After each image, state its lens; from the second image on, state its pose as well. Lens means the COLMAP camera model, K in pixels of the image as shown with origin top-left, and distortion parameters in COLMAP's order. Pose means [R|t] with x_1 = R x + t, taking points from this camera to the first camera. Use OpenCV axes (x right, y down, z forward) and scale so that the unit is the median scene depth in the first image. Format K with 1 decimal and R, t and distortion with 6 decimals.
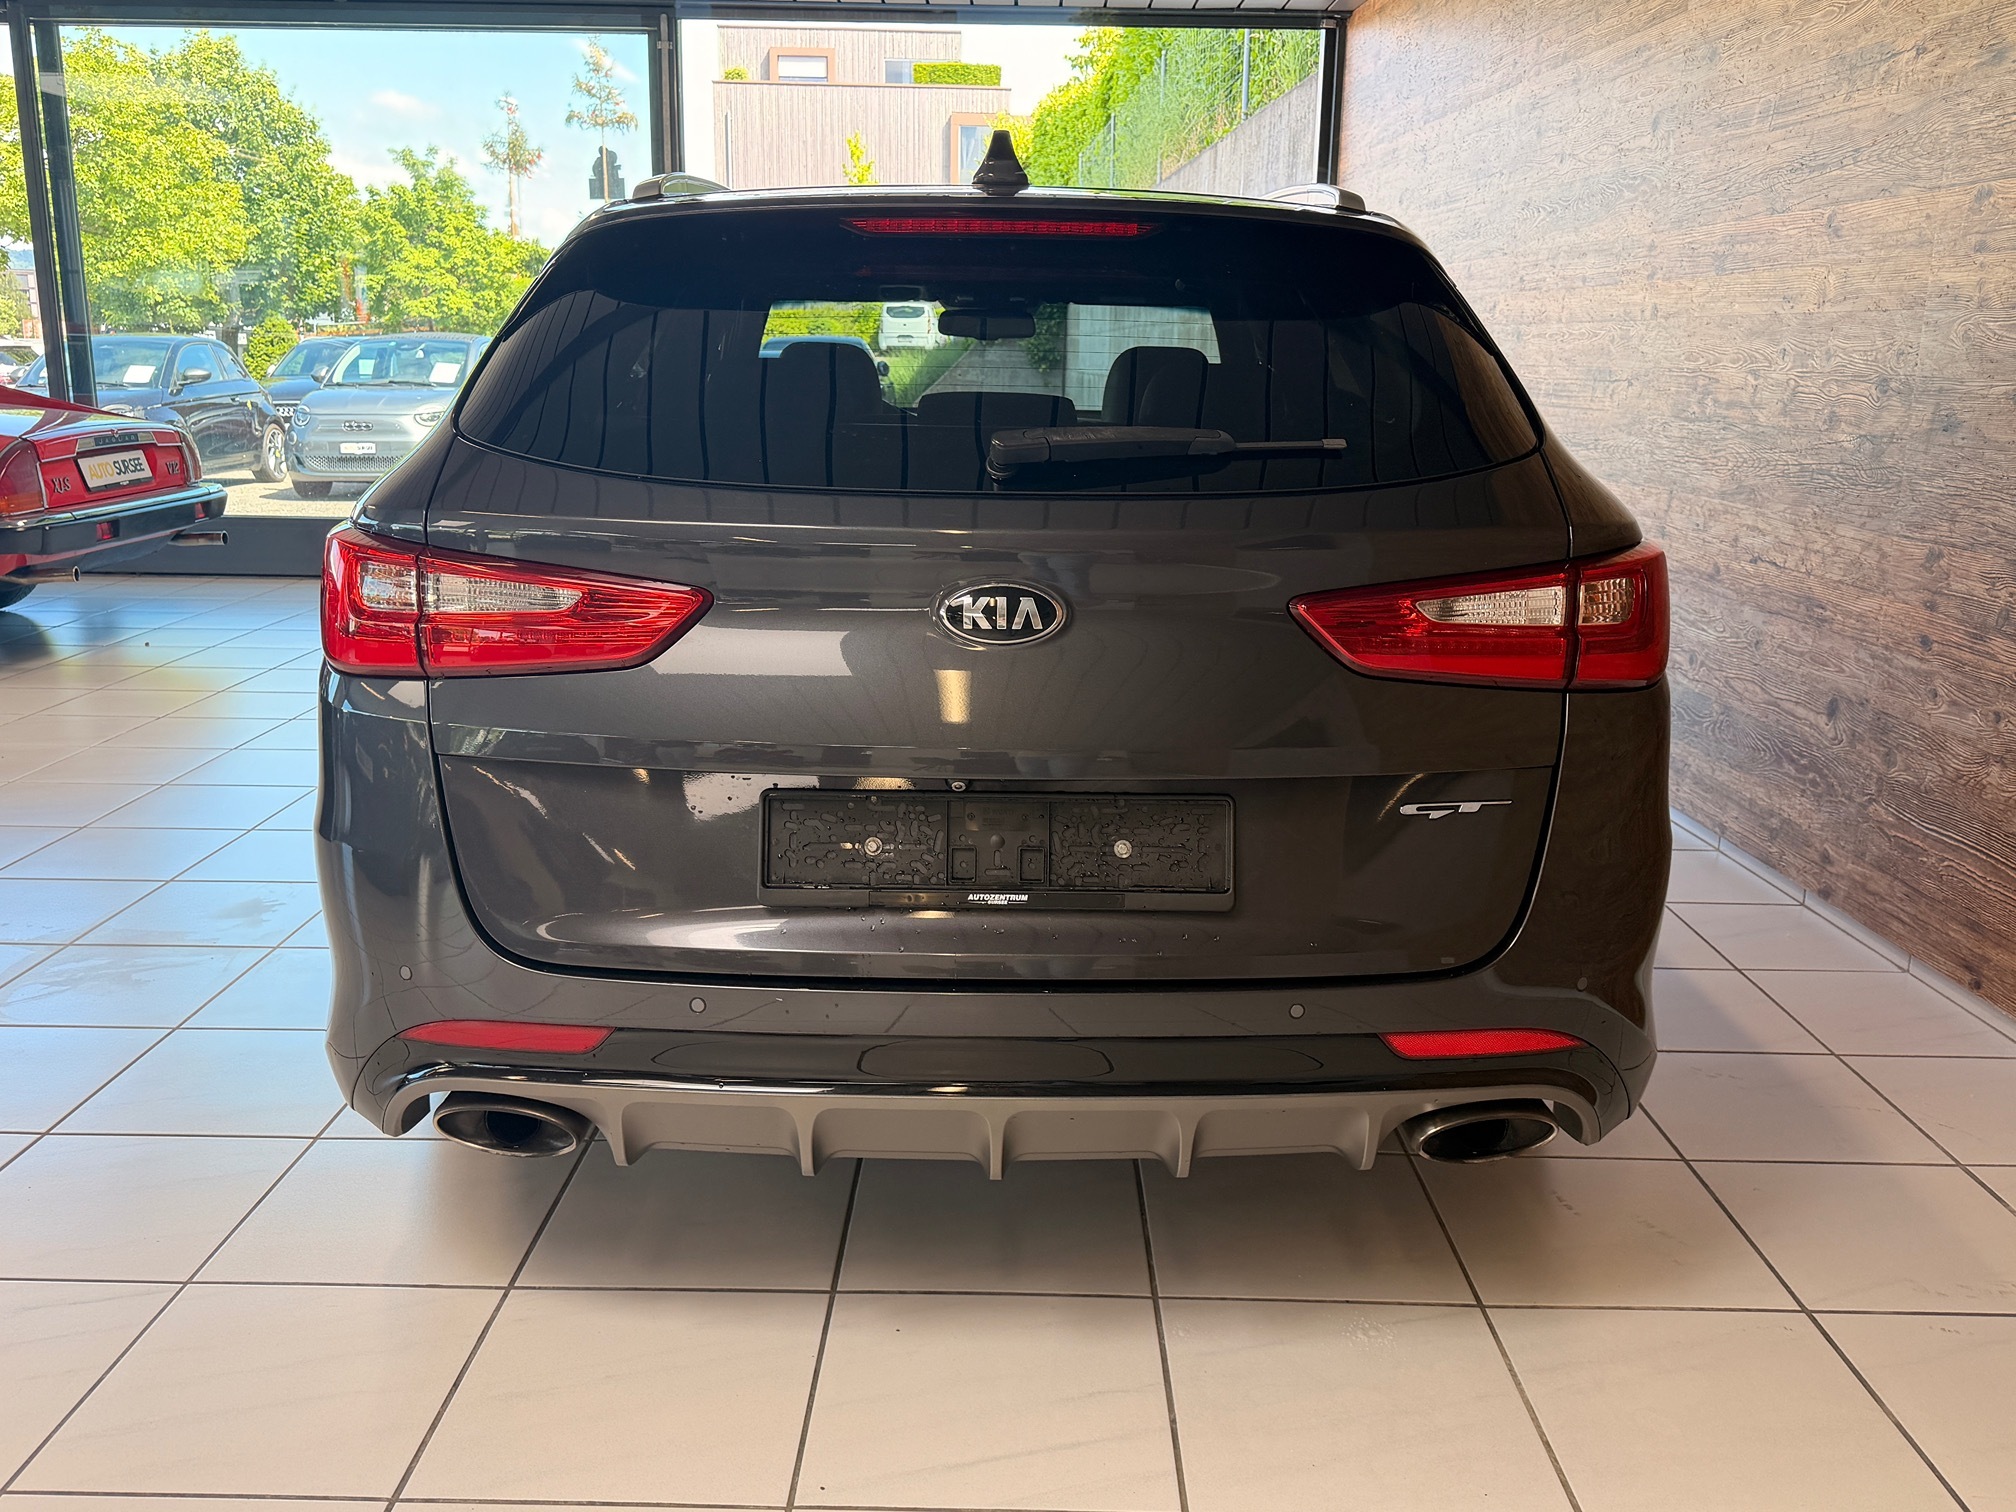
lens RADIAL K [[1686.4, 0, 1008.0], [0, 1686.4, 756.0], [0, 0, 1]] dist [-0.003618, -0.001707]
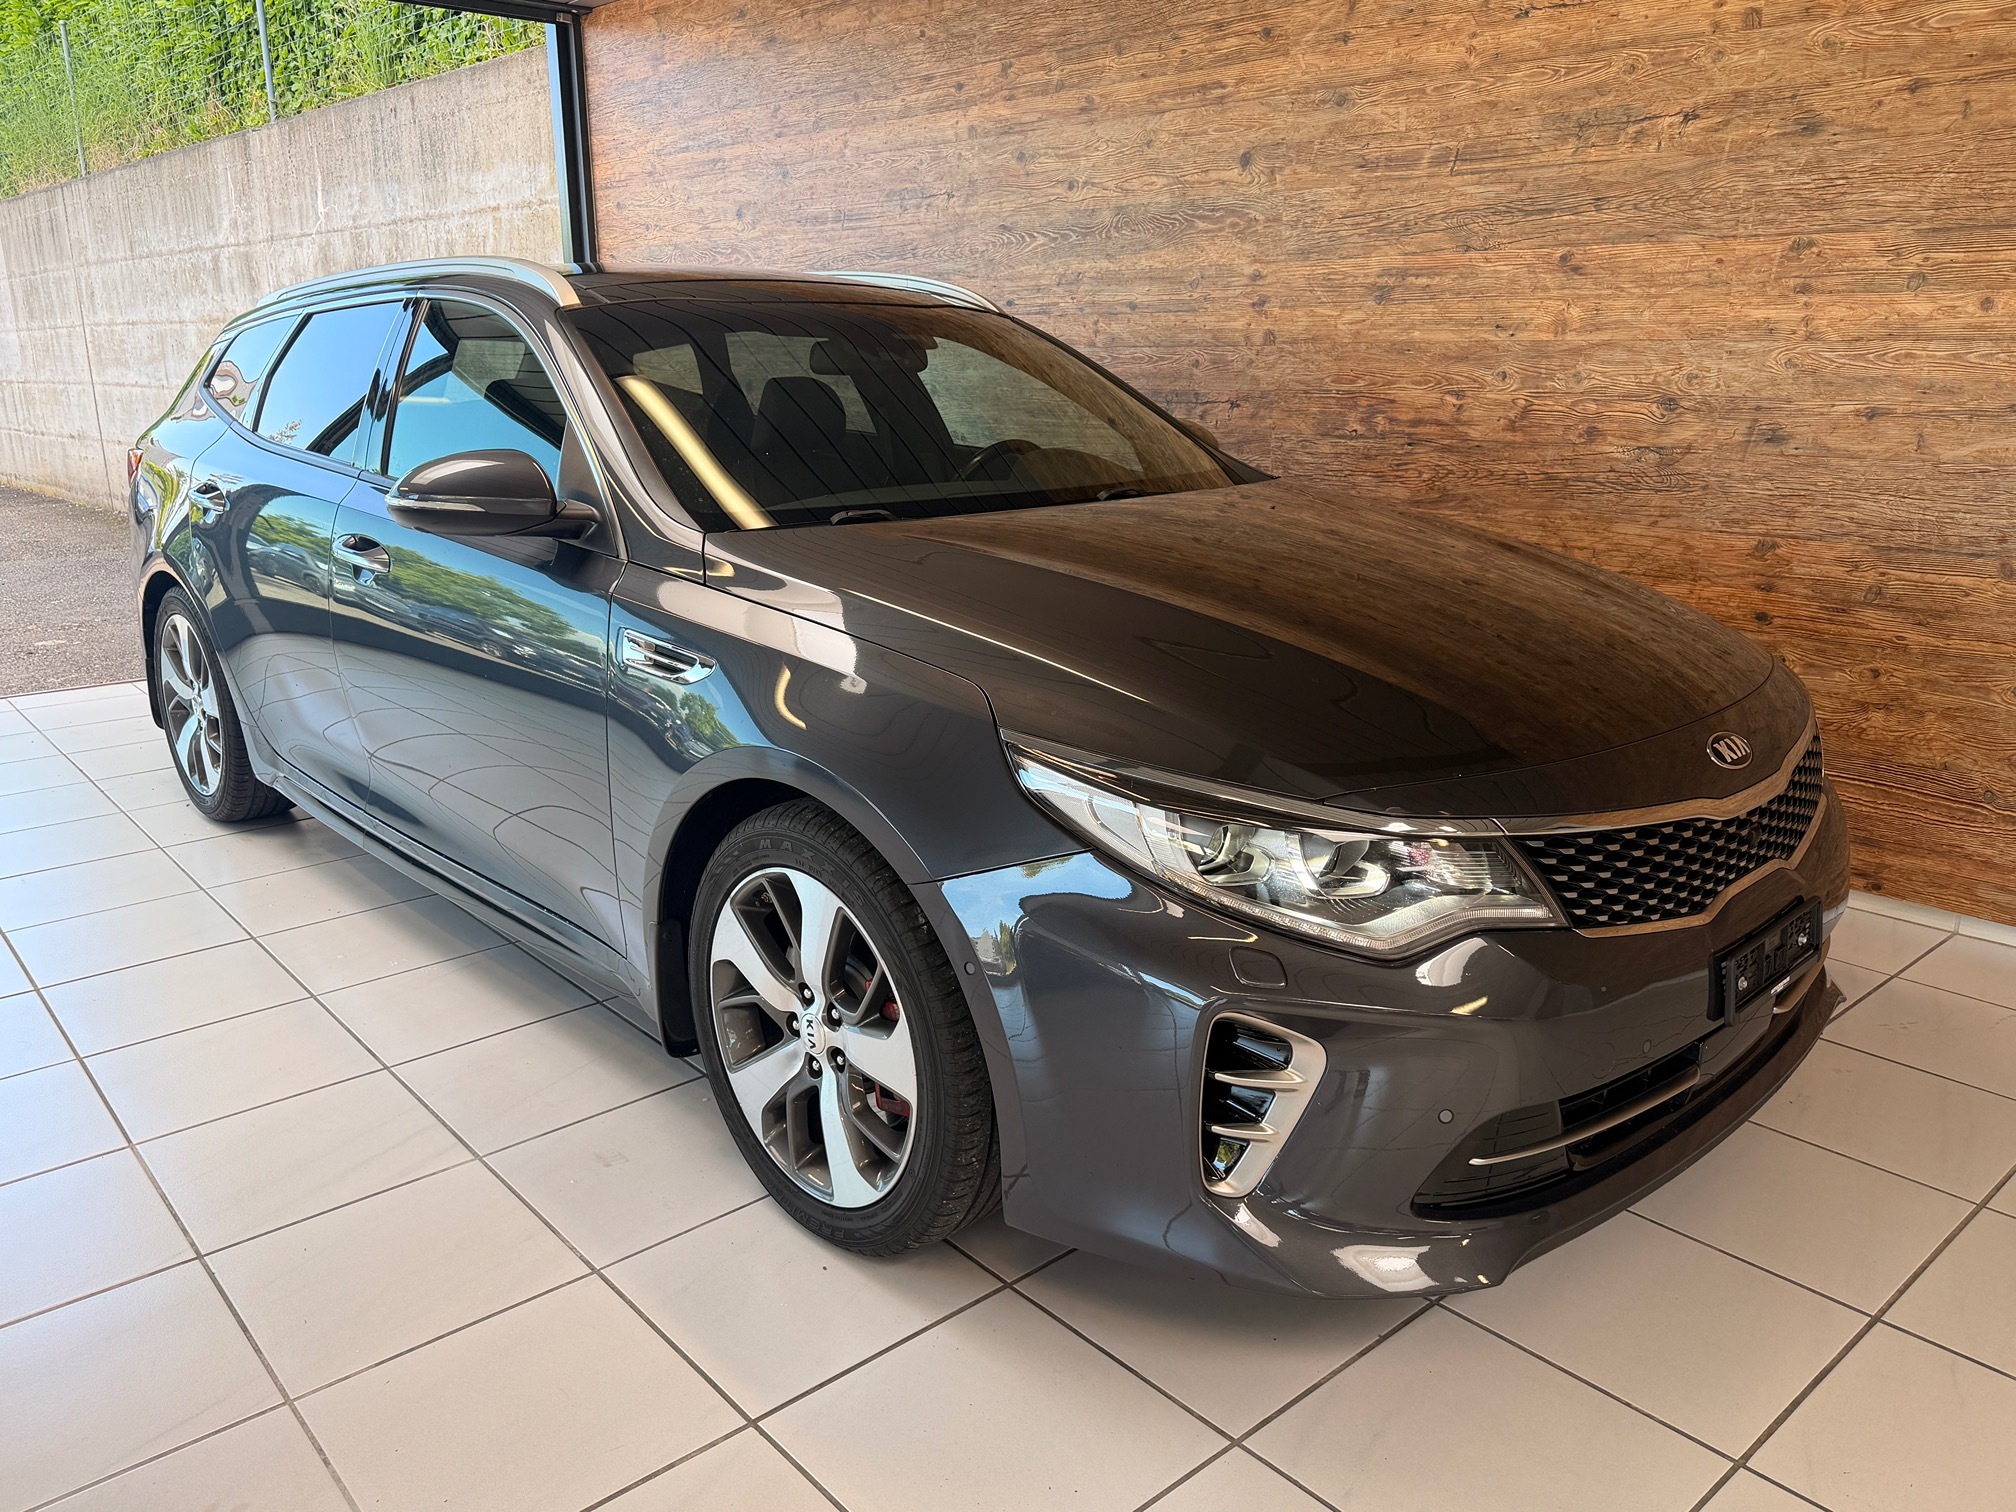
lens RADIAL K [[1486.4, 0, 1008.0], [0, 1486.4, 756.0], [0, 0, 1]] dist [-0.004104, -0.008546]
pose [[0.749259, -0.194937, 0.632938, -0.552450], [0.174307, 0.980049, 0.095502, -0.166831], [-0.638928, 0.038770, 0.768289, 0.534676]]
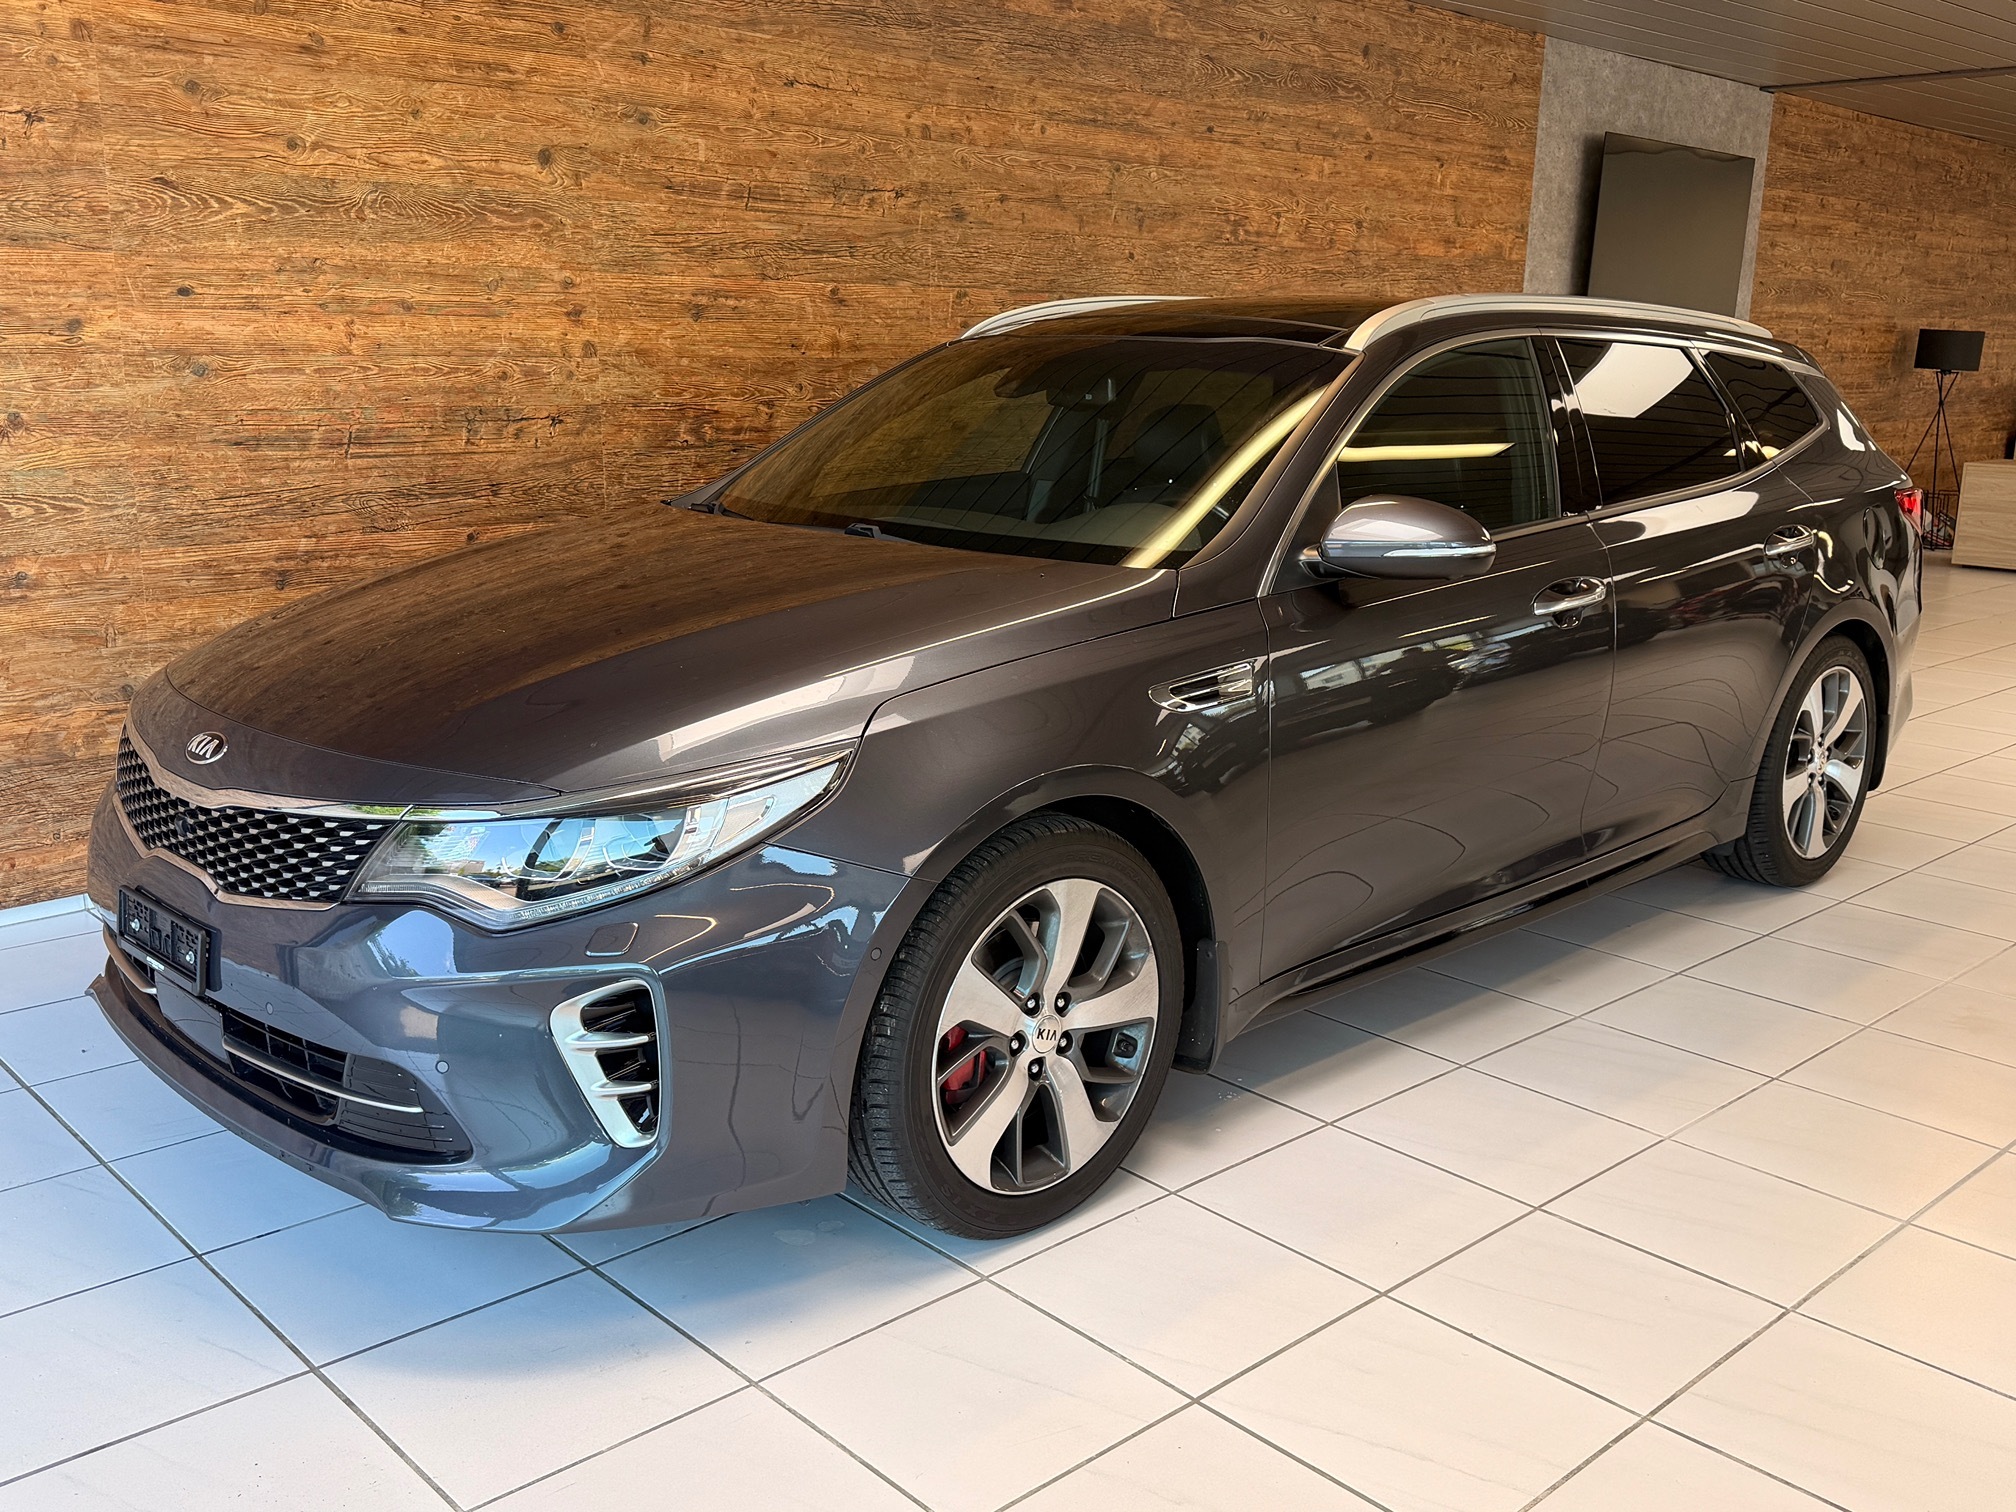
lens RADIAL K [[1826.3, 0, 1012.7], [0, 1826.3, 871.1], [0, 0, 1]] dist [0.229729, -0.441379]
pose [[-0.673468, -0.230491, 0.702364, -0.955913], [0.151189, 0.887113, 0.436088, -0.614325], [-0.723590, 0.399882, -0.562594, 2.213551]]
